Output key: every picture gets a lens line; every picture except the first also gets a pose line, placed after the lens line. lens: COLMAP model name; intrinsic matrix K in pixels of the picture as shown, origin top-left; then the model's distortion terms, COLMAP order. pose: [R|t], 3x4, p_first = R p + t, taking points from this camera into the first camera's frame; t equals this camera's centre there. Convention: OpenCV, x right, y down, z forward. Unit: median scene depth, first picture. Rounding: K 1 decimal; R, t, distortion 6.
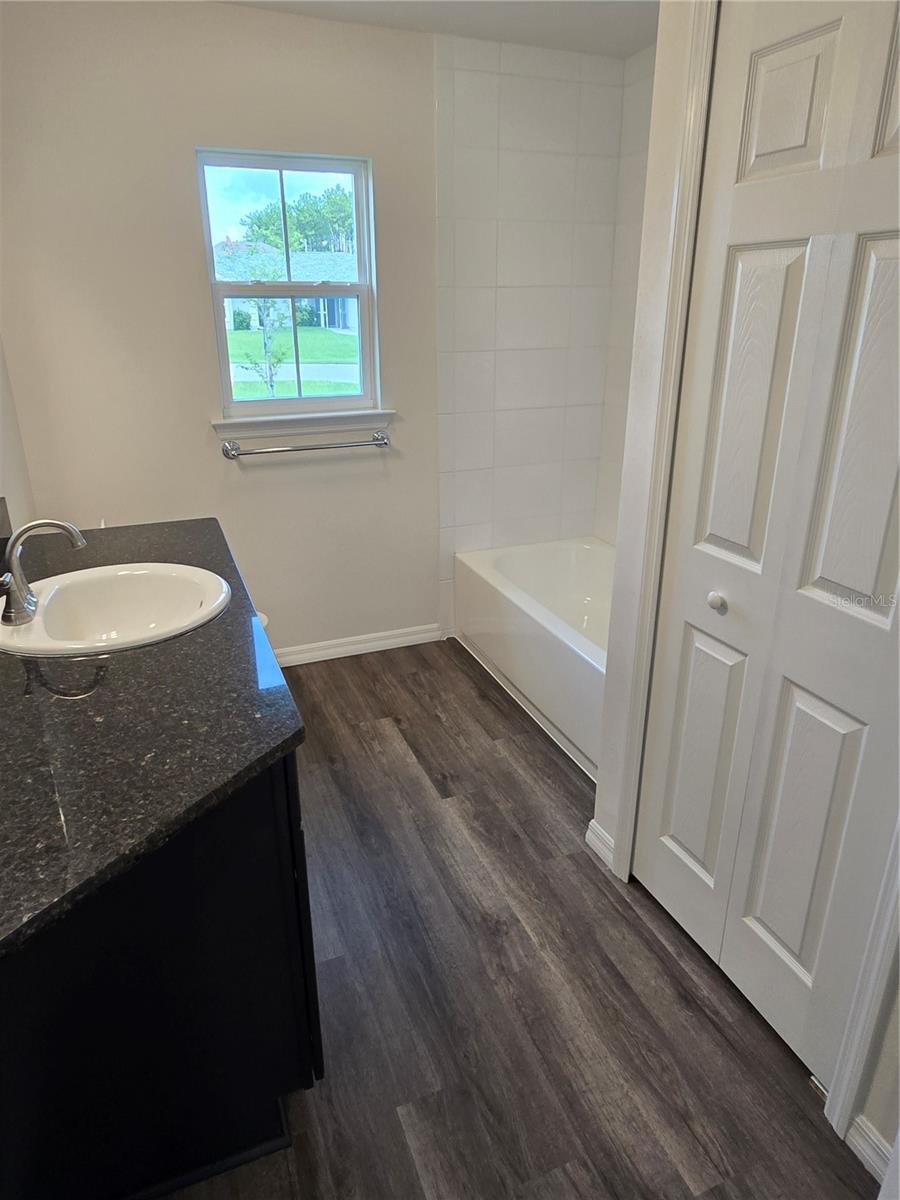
lens RADIAL K [[742.8, 0, 440.9], [0, 742.8, 598.2], [0, 0, 1]] dist [-0.000736, 0.002733]
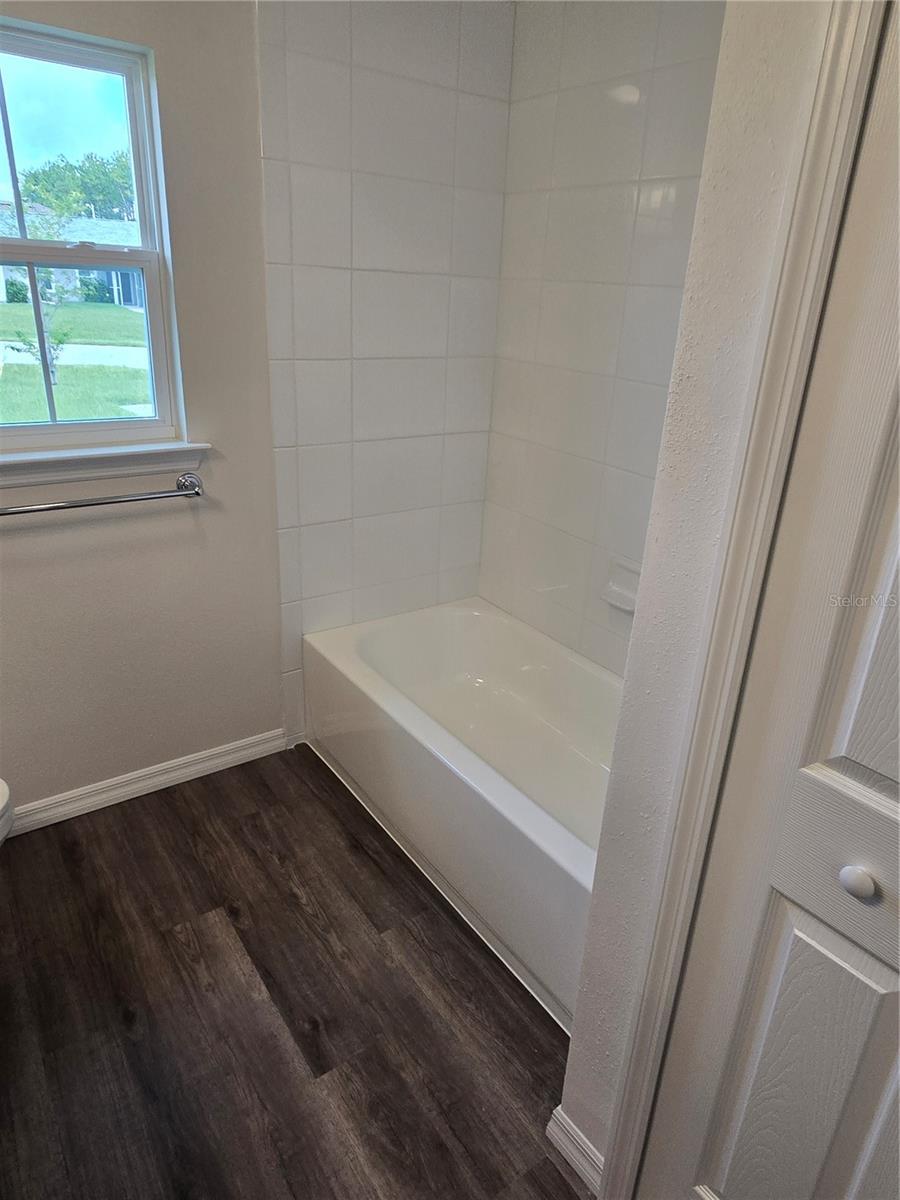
lens RADIAL K [[742.8, 0, 440.9], [0, 742.8, 598.2], [0, 0, 1]] dist [-0.000736, 0.002733]
pose [[0.971589, -0.040481, 0.233186, -0.022427], [0.036930, 0.999126, 0.019577, -0.129003], [-0.233775, -0.010409, 0.972235, 0.319389]]
